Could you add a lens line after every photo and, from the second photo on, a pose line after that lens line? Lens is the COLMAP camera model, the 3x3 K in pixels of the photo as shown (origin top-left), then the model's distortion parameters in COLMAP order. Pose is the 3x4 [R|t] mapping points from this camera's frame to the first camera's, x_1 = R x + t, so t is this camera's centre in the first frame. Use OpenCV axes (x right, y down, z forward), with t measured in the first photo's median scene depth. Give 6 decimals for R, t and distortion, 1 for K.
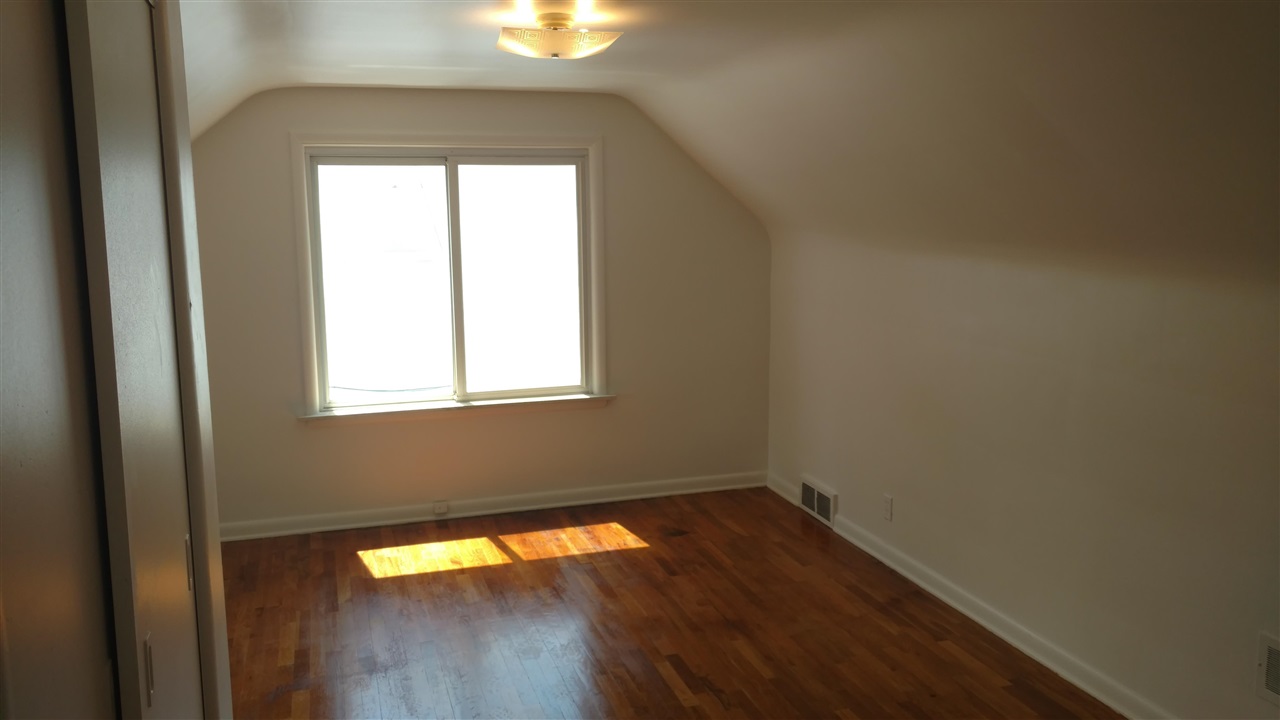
lens RADIAL K [[1008.2, 0, 640.0], [0, 1008.2, 360.0], [0, 0, 1]] dist [0.037518, -0.079181]
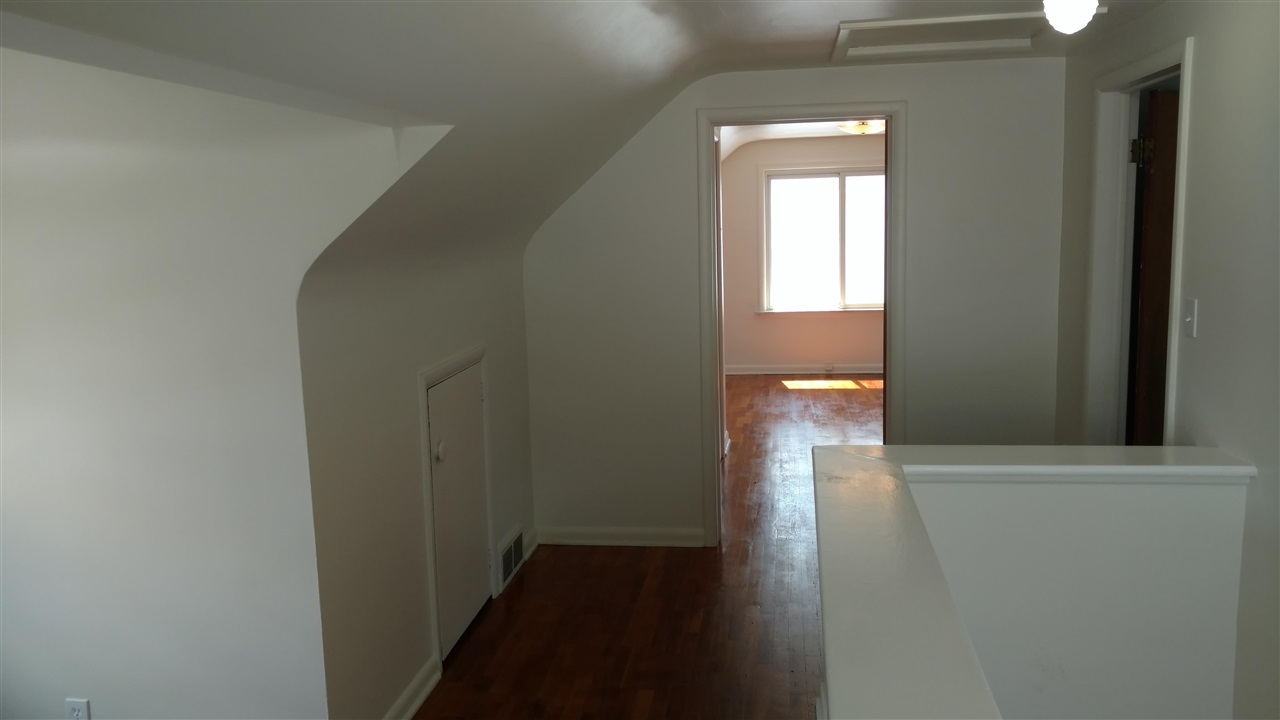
lens RADIAL K [[1008.2, 0, 640.0], [0, 1008.2, 360.0], [0, 0, 1]] dist [0.037518, -0.079181]
pose [[0.898534, 0.040416, -0.437040, 0.302593], [-0.044102, 0.999026, 0.001714, 0.153414], [0.436683, 0.017734, 0.899441, -0.808305]]
